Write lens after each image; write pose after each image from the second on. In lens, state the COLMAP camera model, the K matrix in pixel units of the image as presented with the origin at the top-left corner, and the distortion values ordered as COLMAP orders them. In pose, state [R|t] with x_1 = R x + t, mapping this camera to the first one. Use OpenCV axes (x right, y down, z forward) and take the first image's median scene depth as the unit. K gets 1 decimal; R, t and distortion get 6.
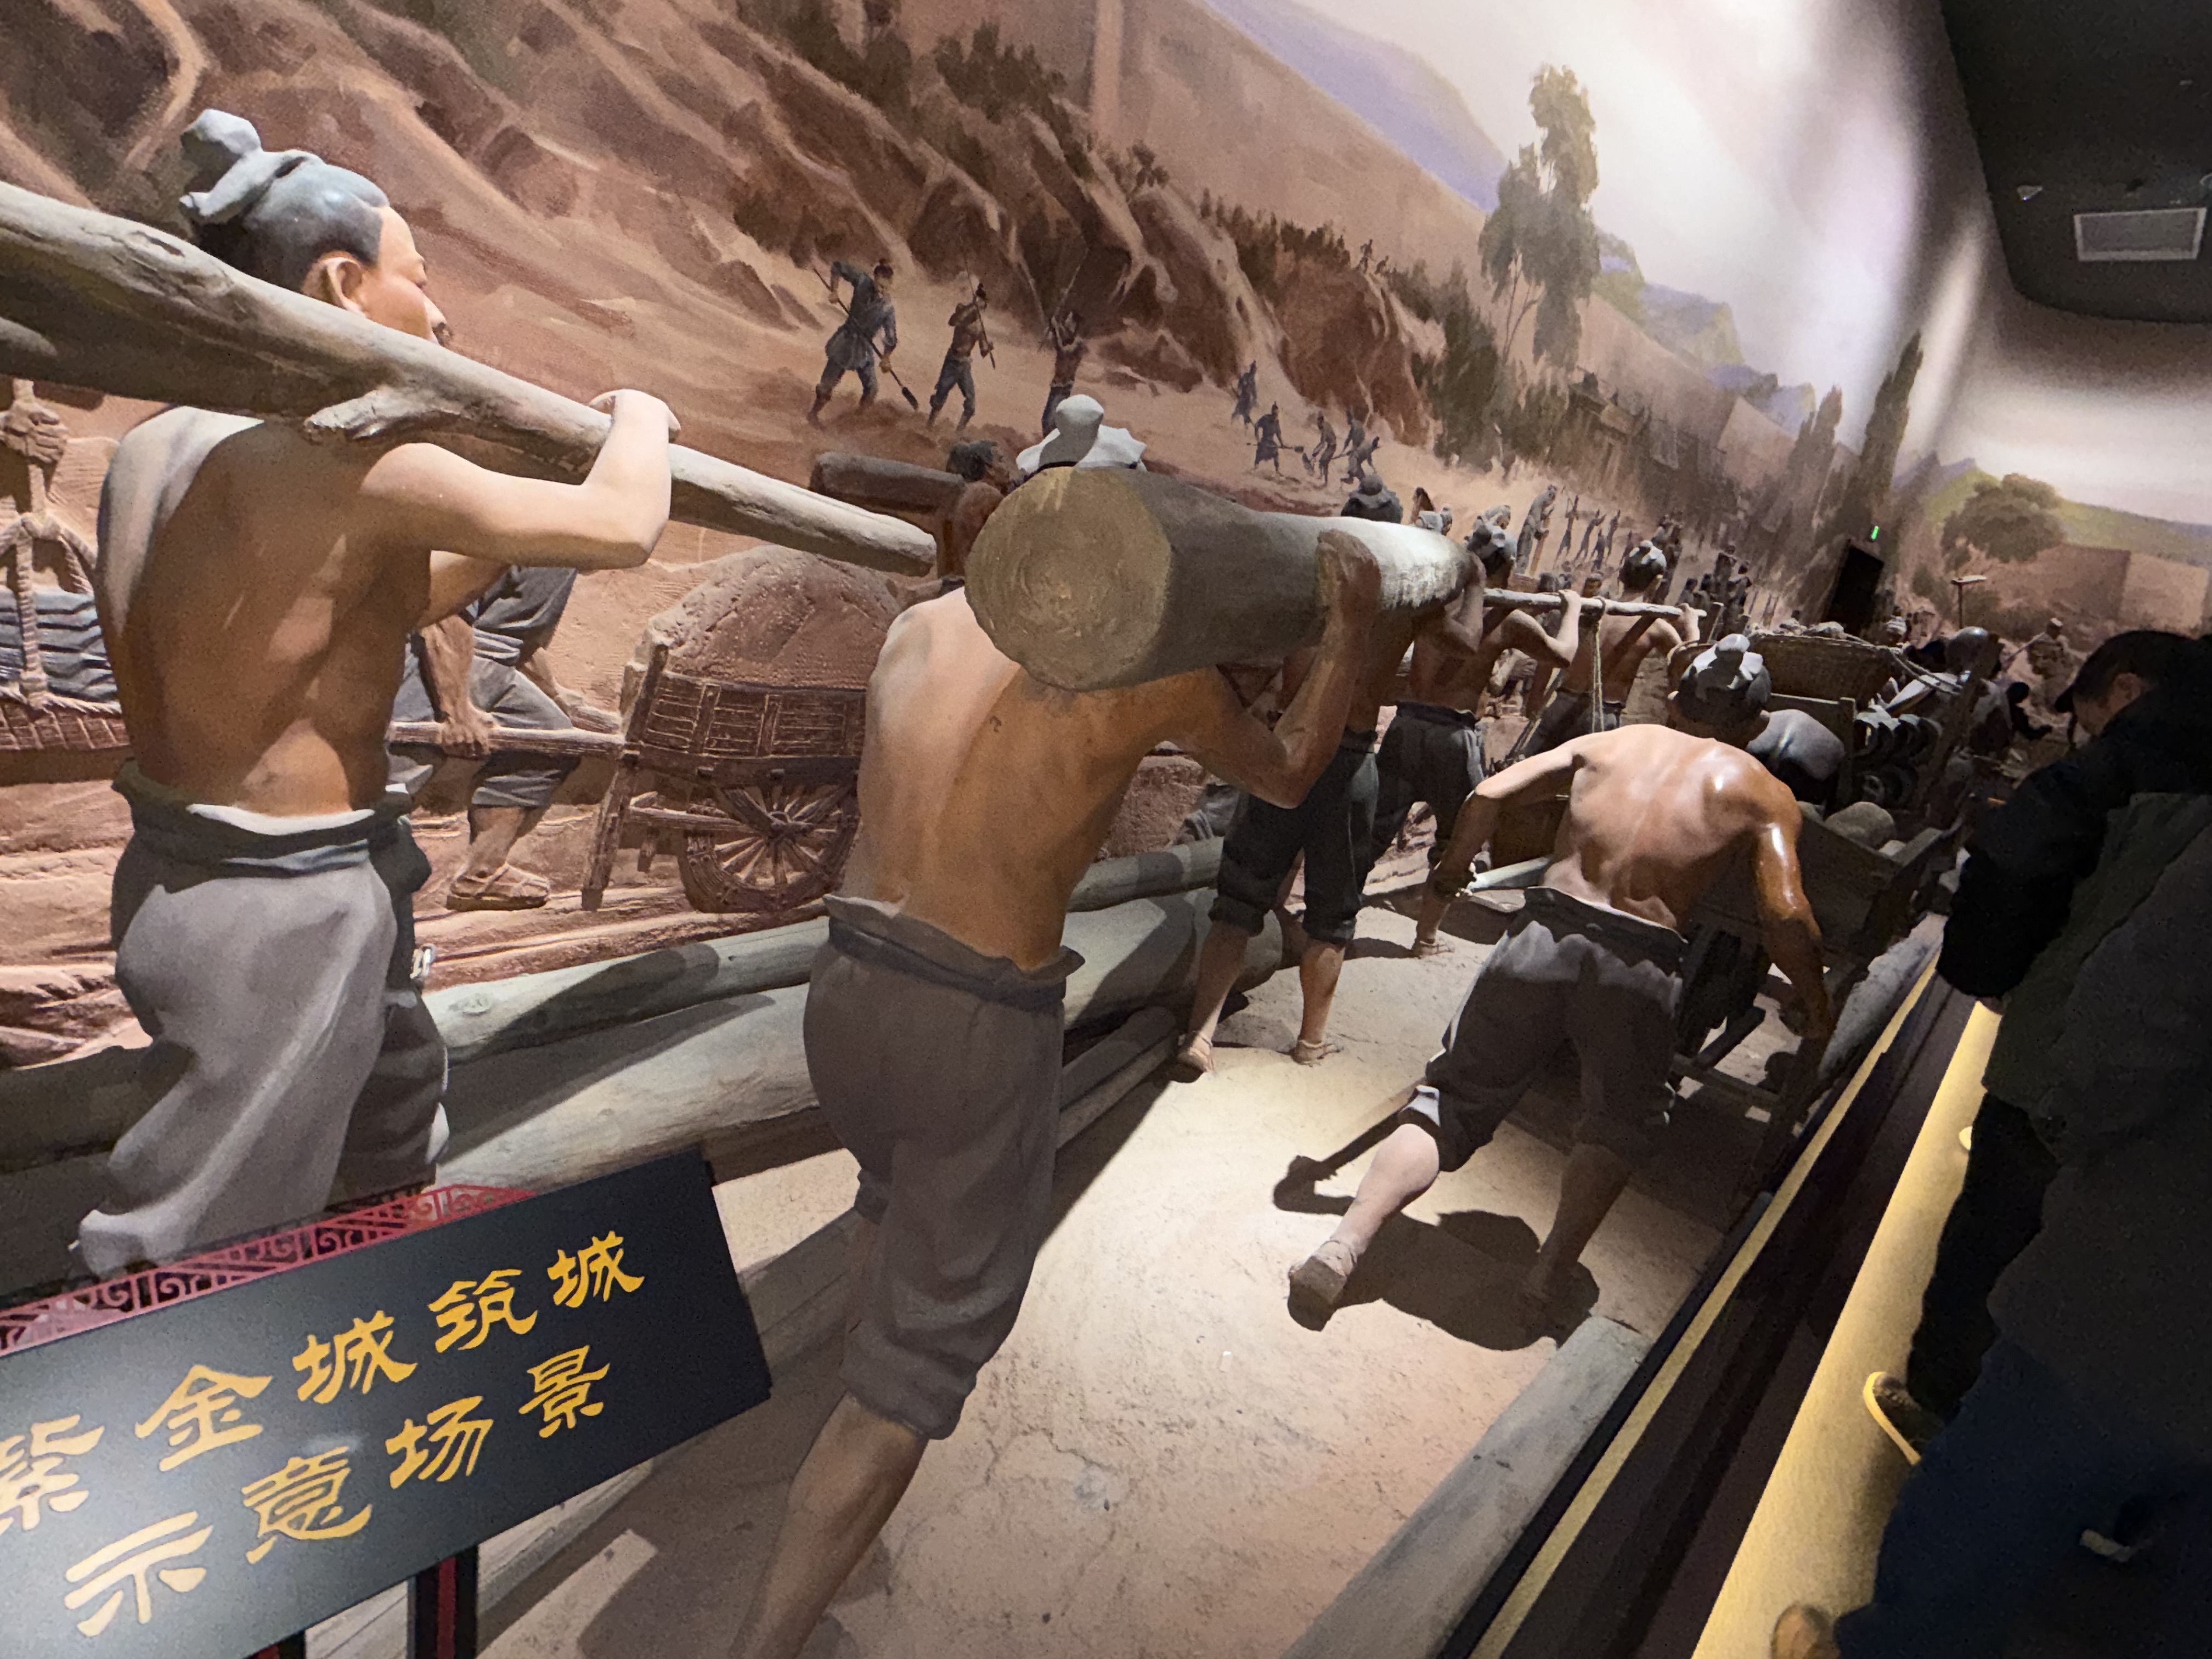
lens RADIAL K [[1126.7, 0, 1110.3], [0, 1126.7, 833.2], [0, 0, 1]] dist [0.002318, -0.000954]
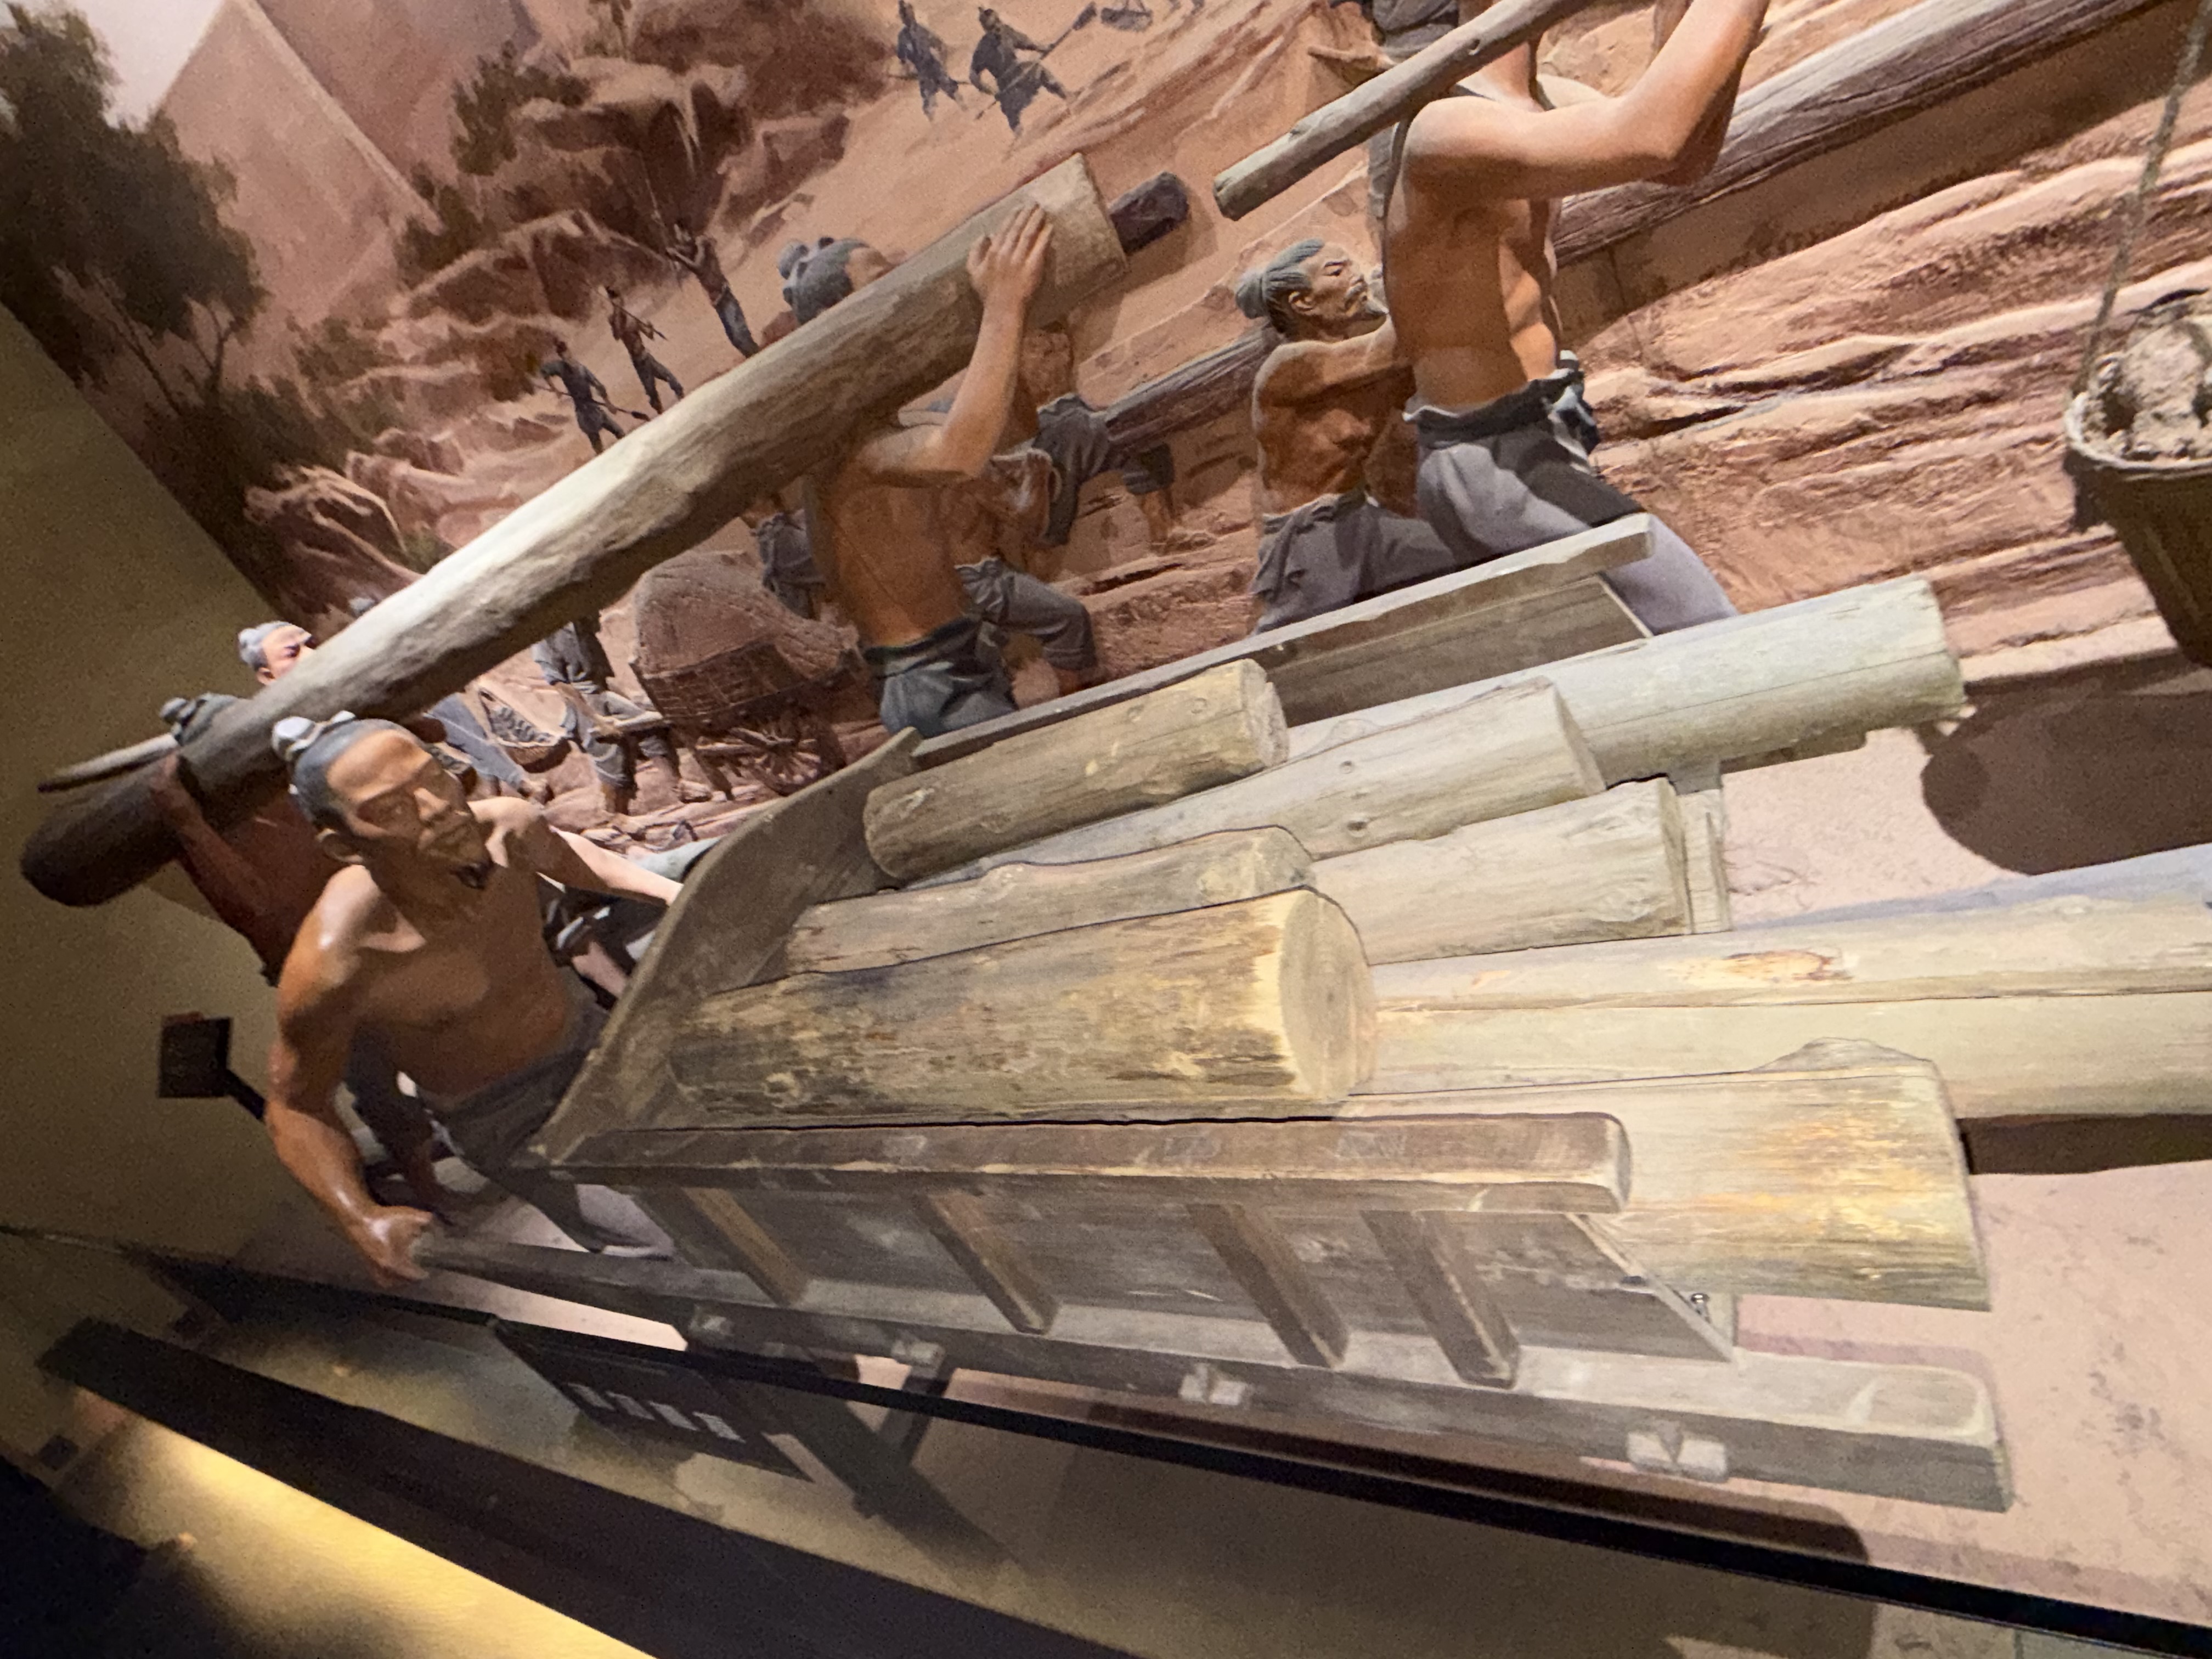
lens RADIAL K [[1126.7, 0, 1094.4], [0, 1126.7, 837.4], [0, 0, 1]] dist [0.002318, -0.000954]
pose [[0.160240, 0.204125, -0.965741, 0.955338], [0.243669, 0.939924, 0.239098, -0.113669], [0.956529, -0.273635, 0.100874, 1.019154]]
